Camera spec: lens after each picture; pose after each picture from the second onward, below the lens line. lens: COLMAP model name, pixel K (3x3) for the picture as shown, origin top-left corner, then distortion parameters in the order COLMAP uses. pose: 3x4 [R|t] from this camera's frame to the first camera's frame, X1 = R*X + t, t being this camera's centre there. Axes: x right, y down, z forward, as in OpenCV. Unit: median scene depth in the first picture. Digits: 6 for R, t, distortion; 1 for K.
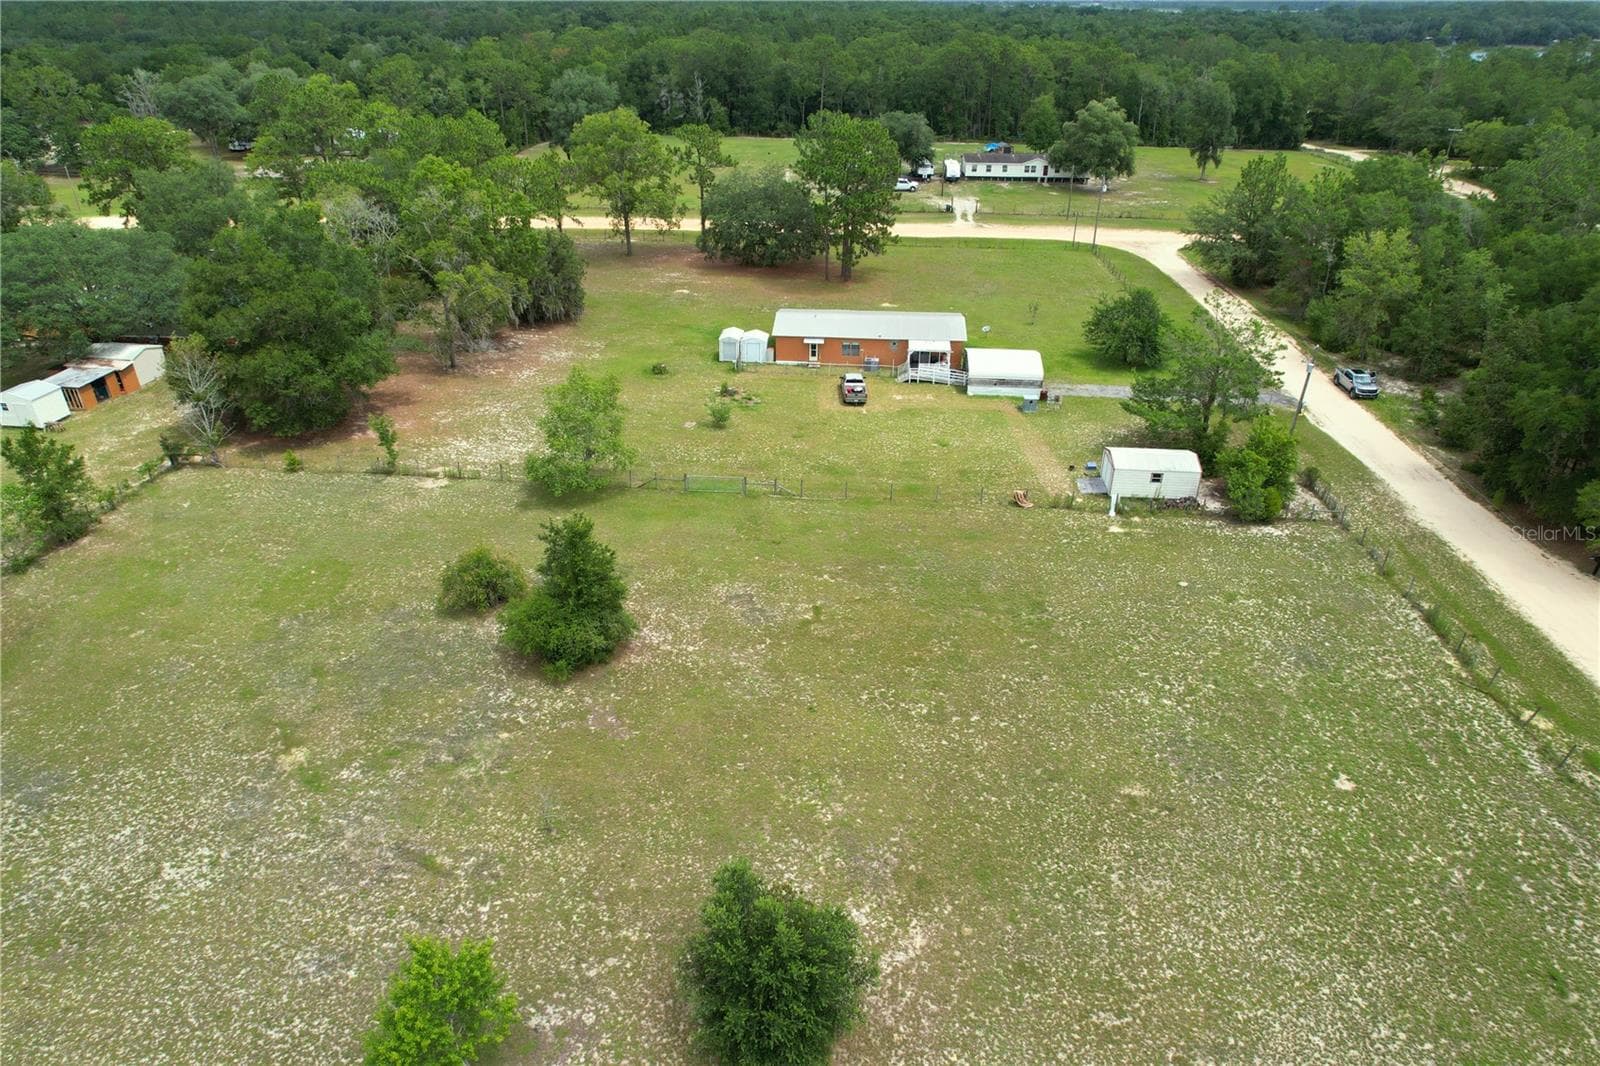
lens RADIAL K [[1108.1, 0, 796.8], [0, 1108.1, 572.9], [0, 0, 1]] dist [-0.071004, 0.080834]
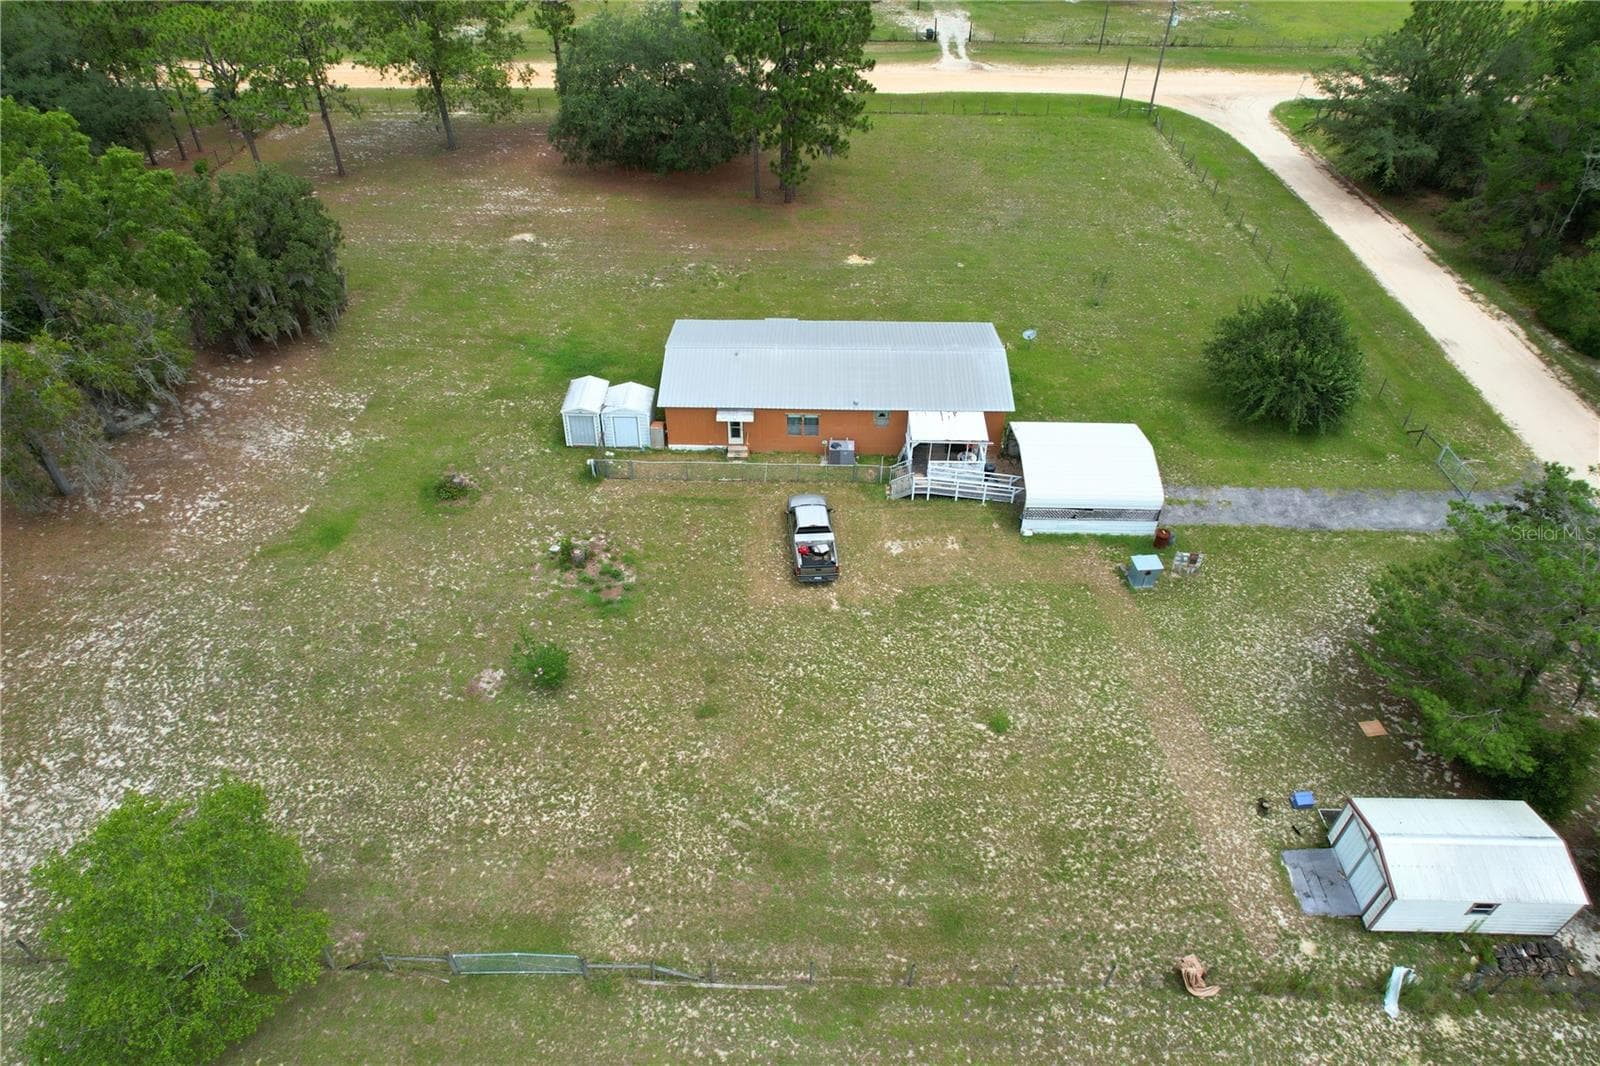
lens RADIAL K [[1108.1, 0, 796.8], [0, 1108.1, 572.9], [0, 0, 1]] dist [-0.071004, 0.080834]
pose [[0.998319, -0.037662, 0.044059, 0.018878], [0.027917, 0.978583, 0.203949, -0.244692], [-0.050797, -0.202376, 0.977990, 0.448837]]
